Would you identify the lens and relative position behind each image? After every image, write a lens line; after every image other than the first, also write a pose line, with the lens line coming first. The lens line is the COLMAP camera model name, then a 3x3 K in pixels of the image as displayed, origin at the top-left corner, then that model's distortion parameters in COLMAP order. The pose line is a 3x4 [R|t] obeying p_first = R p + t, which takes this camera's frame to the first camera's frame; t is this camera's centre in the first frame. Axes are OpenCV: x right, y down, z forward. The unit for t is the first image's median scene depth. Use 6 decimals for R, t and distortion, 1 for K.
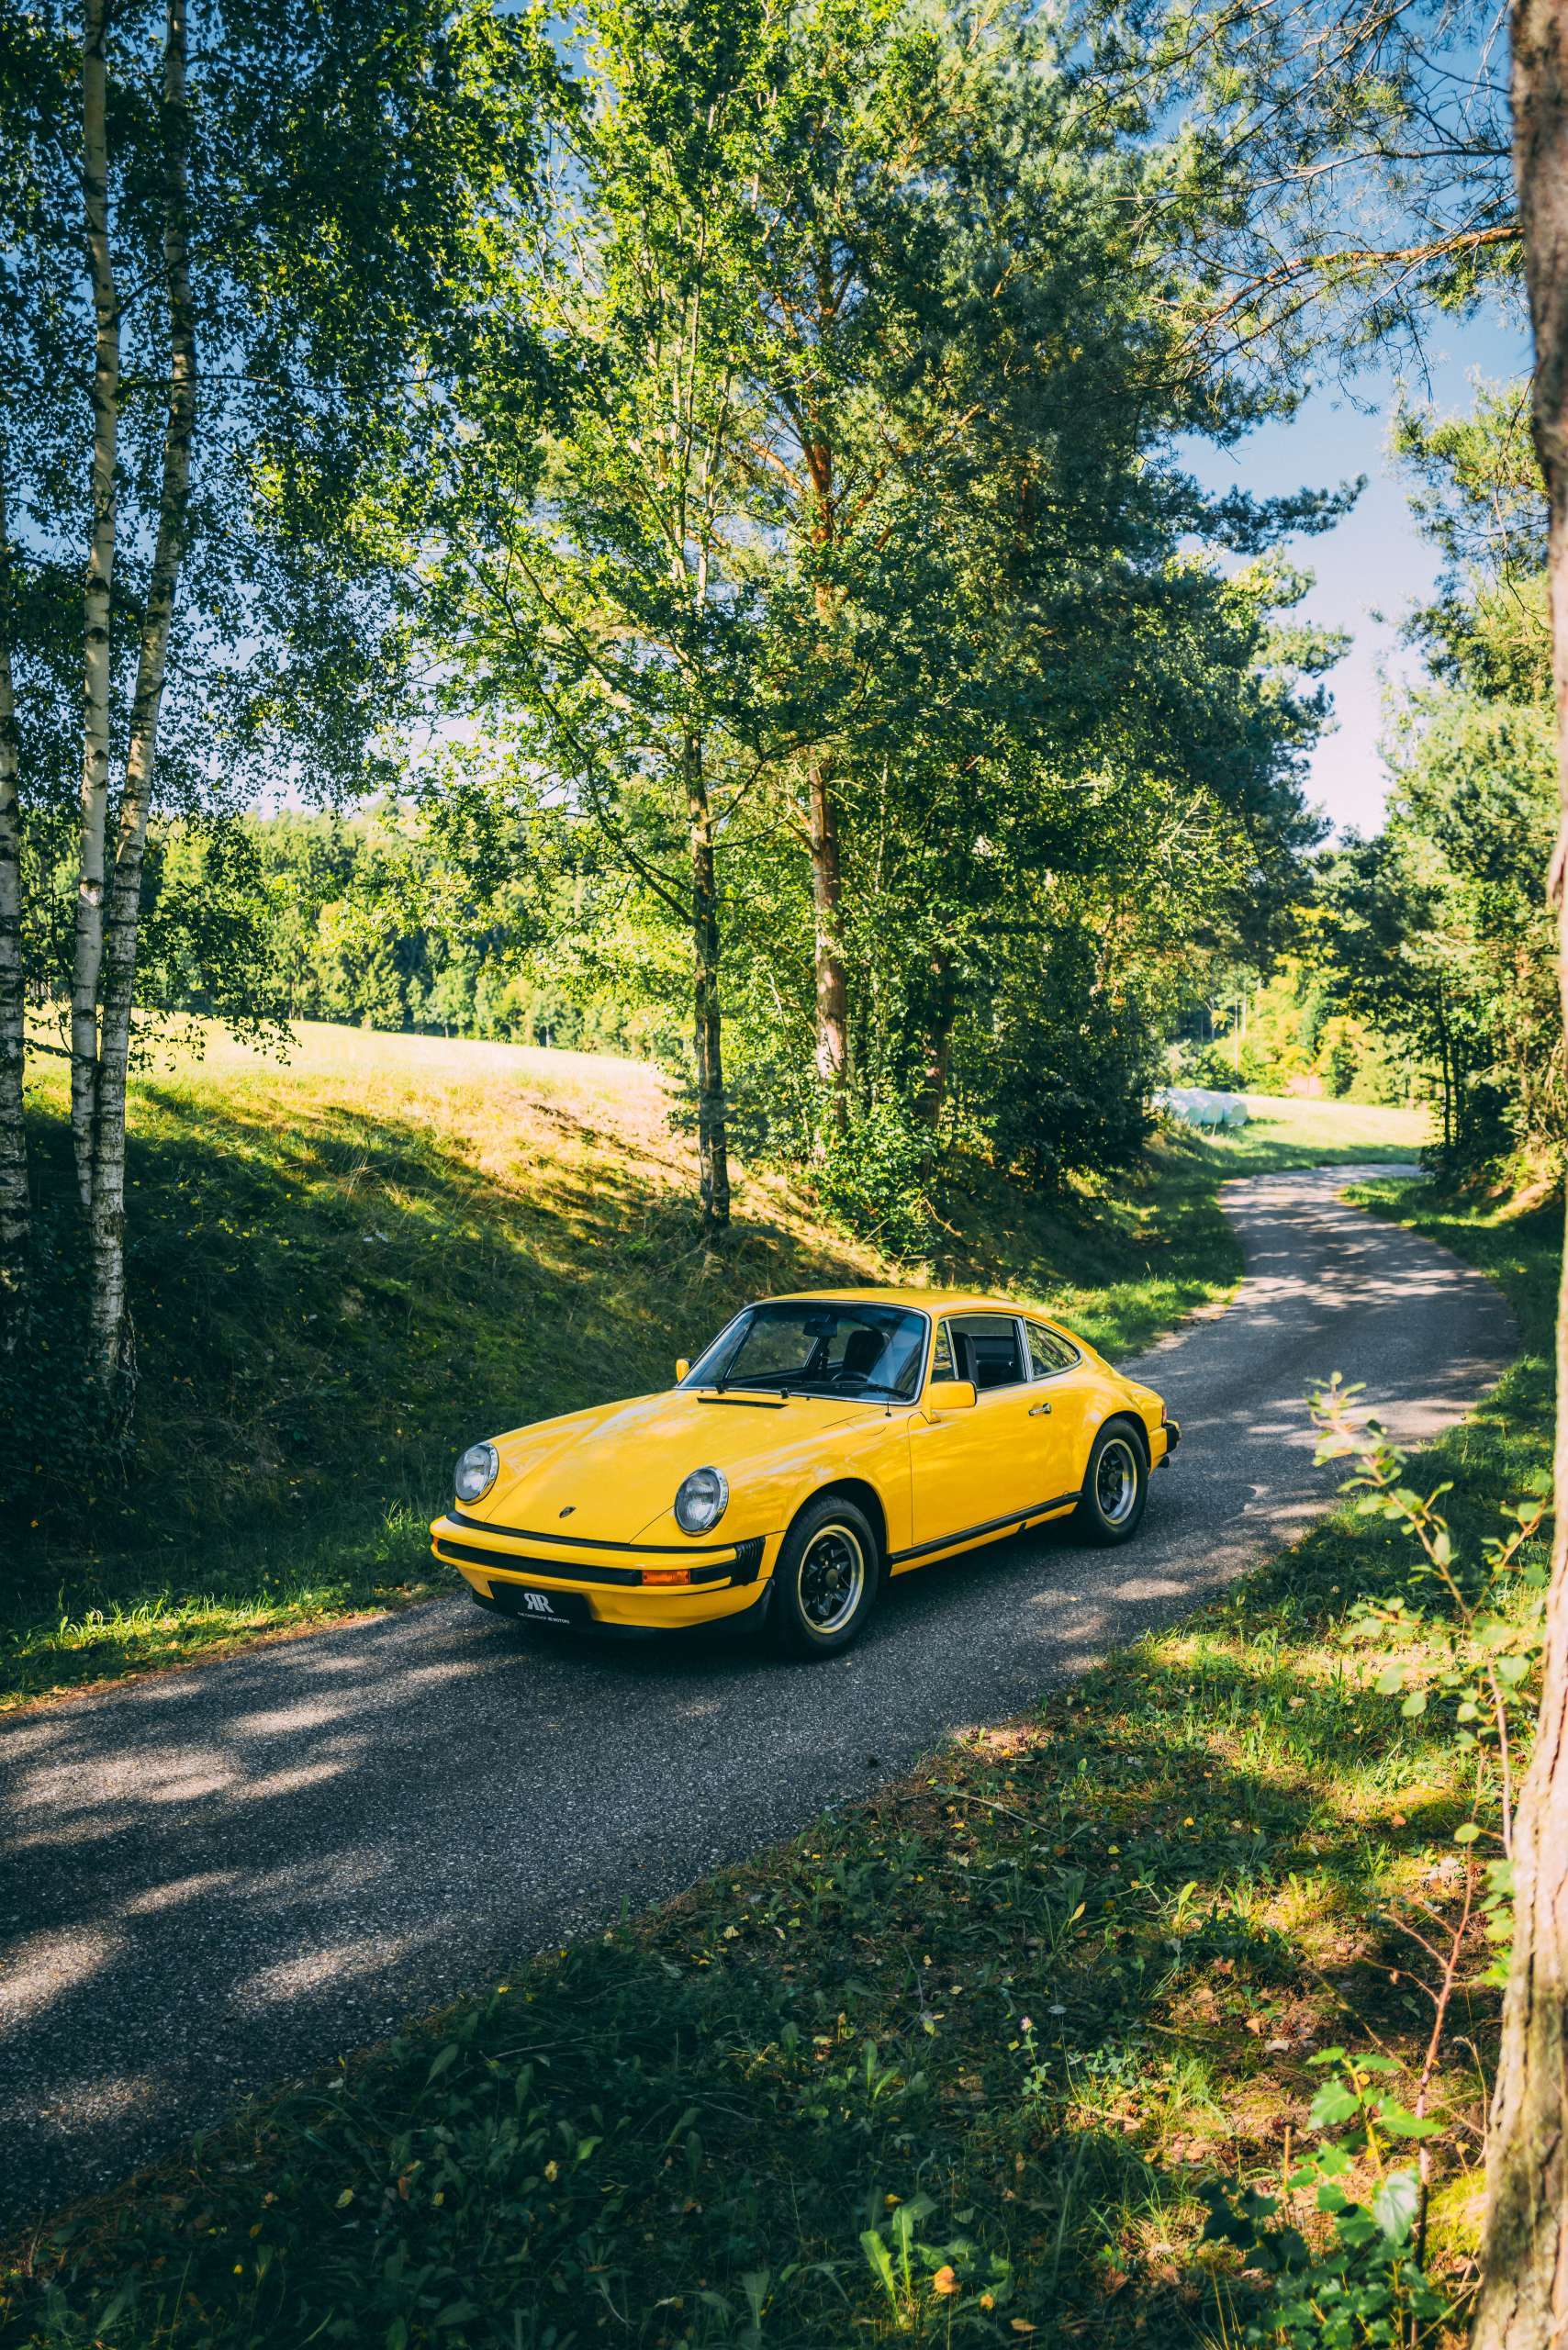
lens RADIAL K [[1832.2, 0, 783.2], [0, 1832.2, 1109.3], [0, 0, 1]] dist [-0.007963, -0.000531]
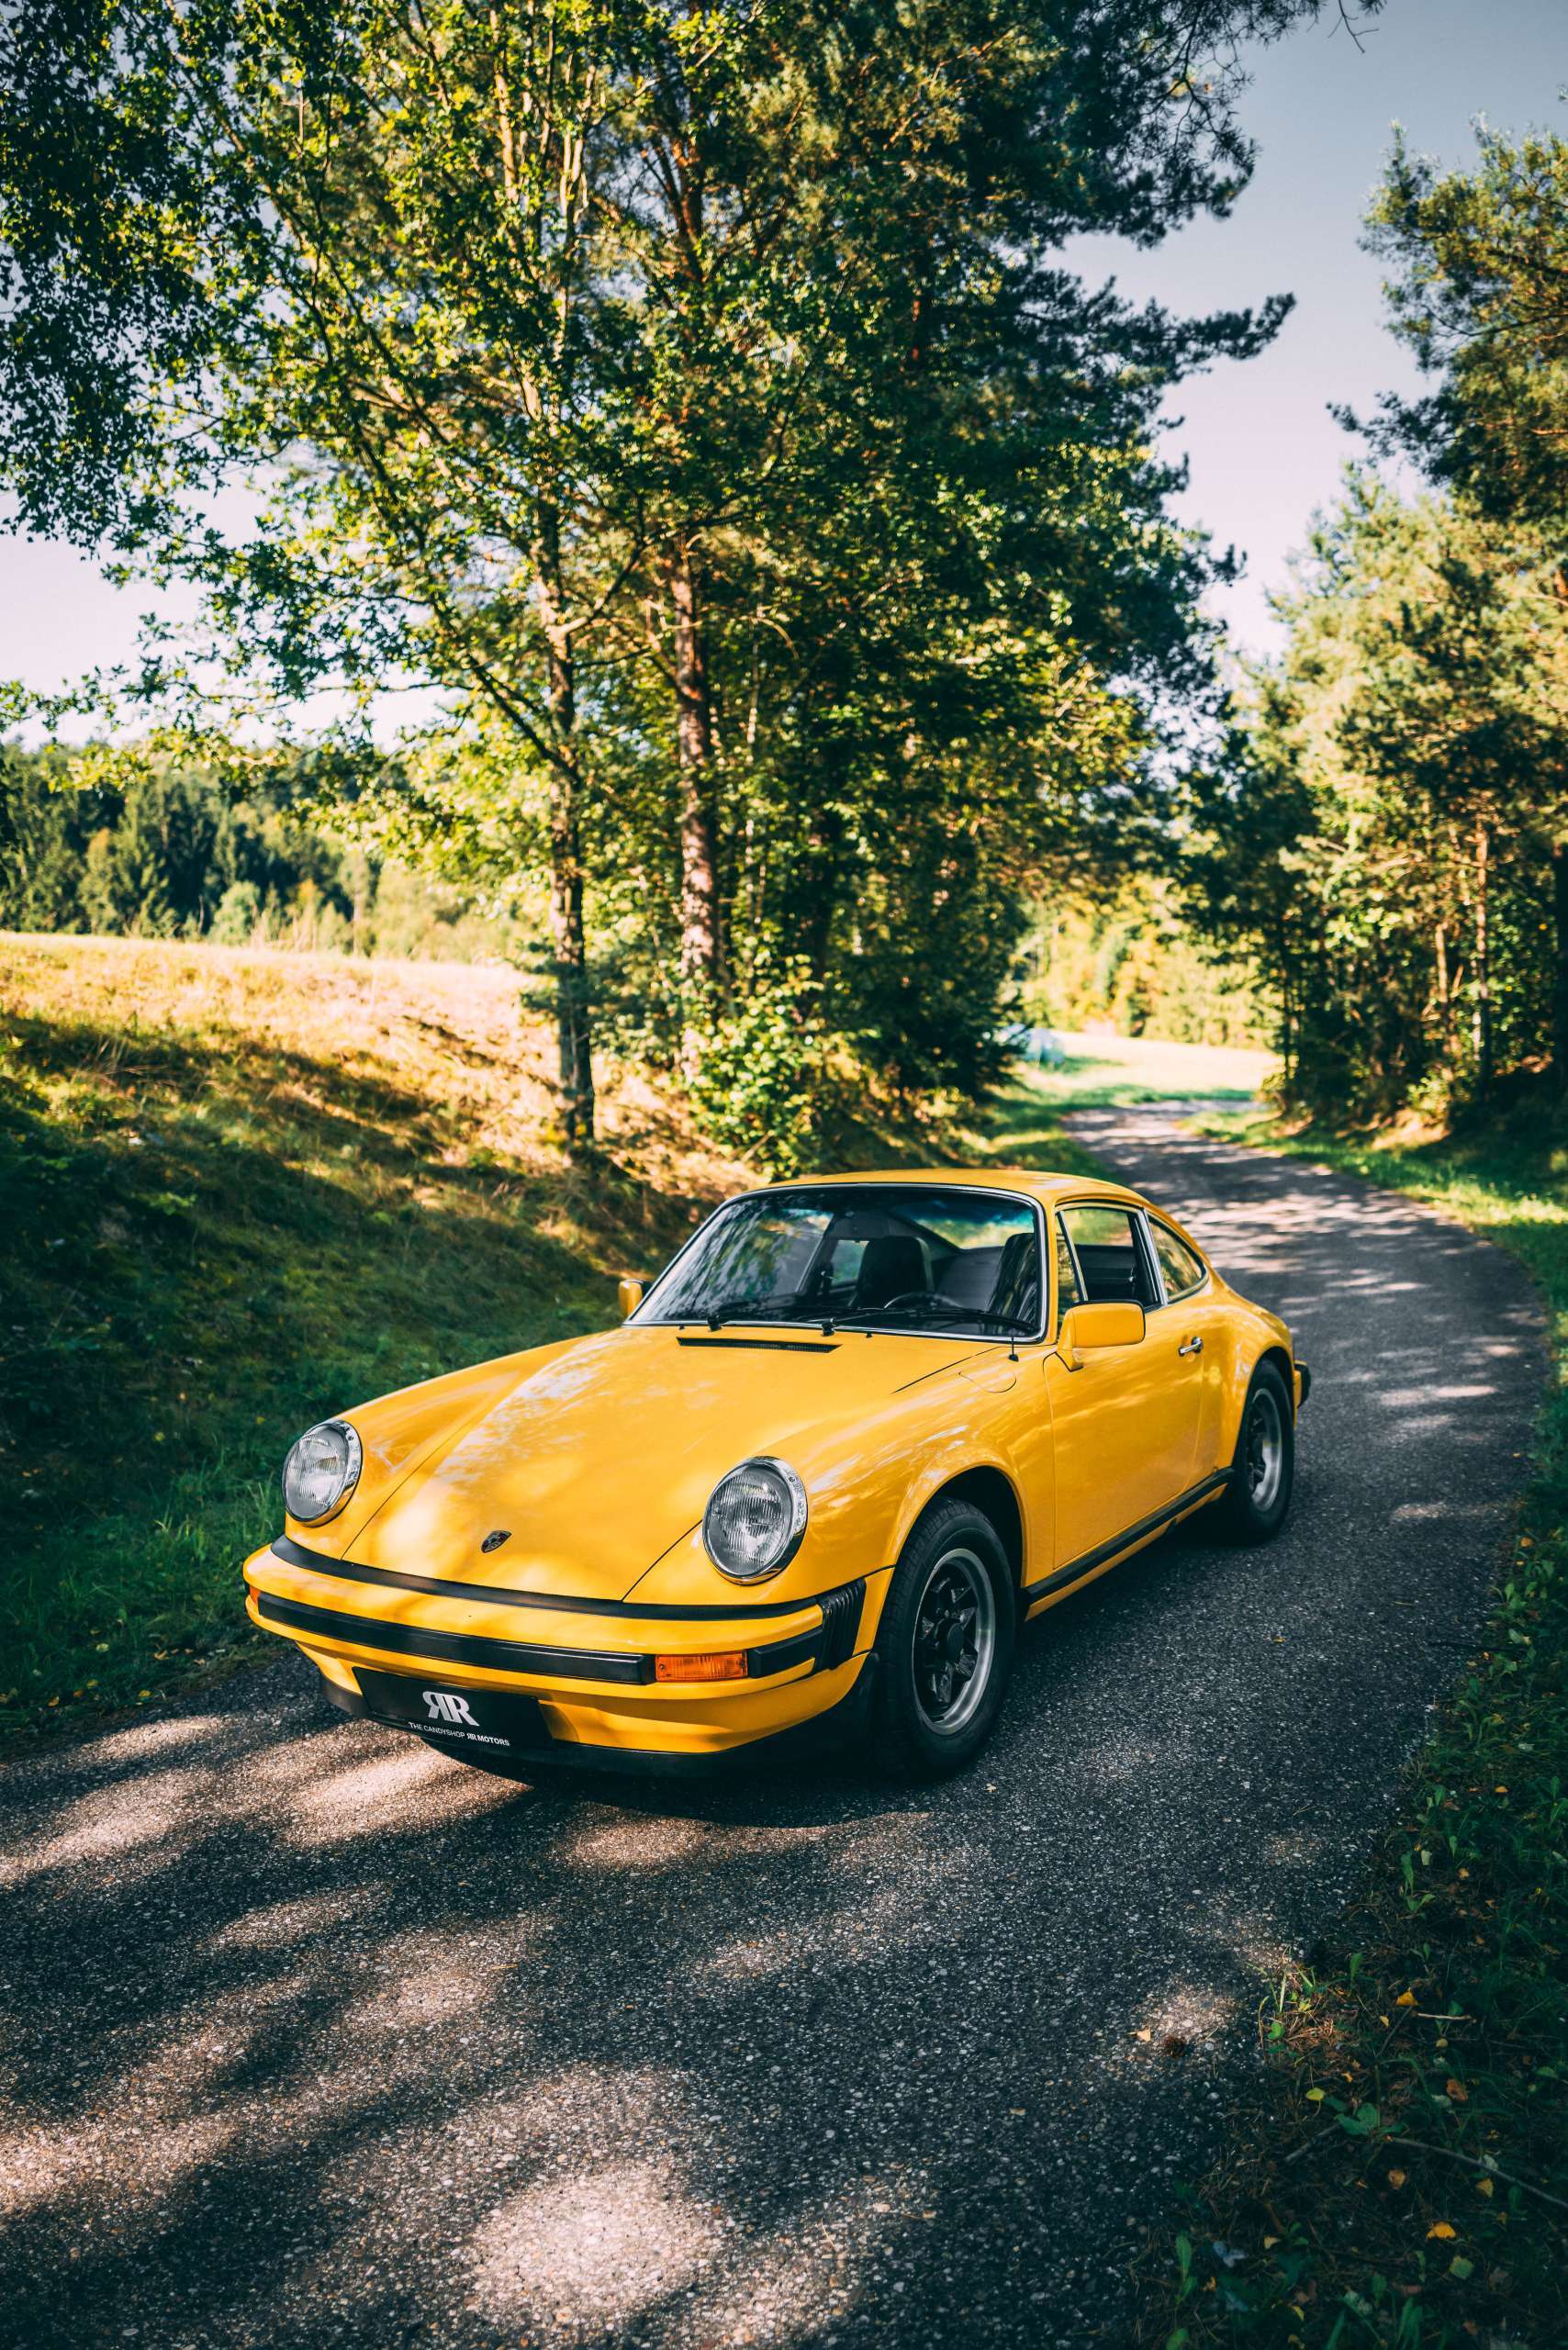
lens RADIAL K [[1832.2, 0, 783.2], [0, 1832.2, 1109.3], [0, 0, 1]] dist [-0.007963, -0.000531]
pose [[0.993564, -0.004503, 0.113181, -0.072586], [0.001424, 0.999627, 0.027264, 0.056121], [-0.113261, -0.026928, 0.993200, 0.337971]]
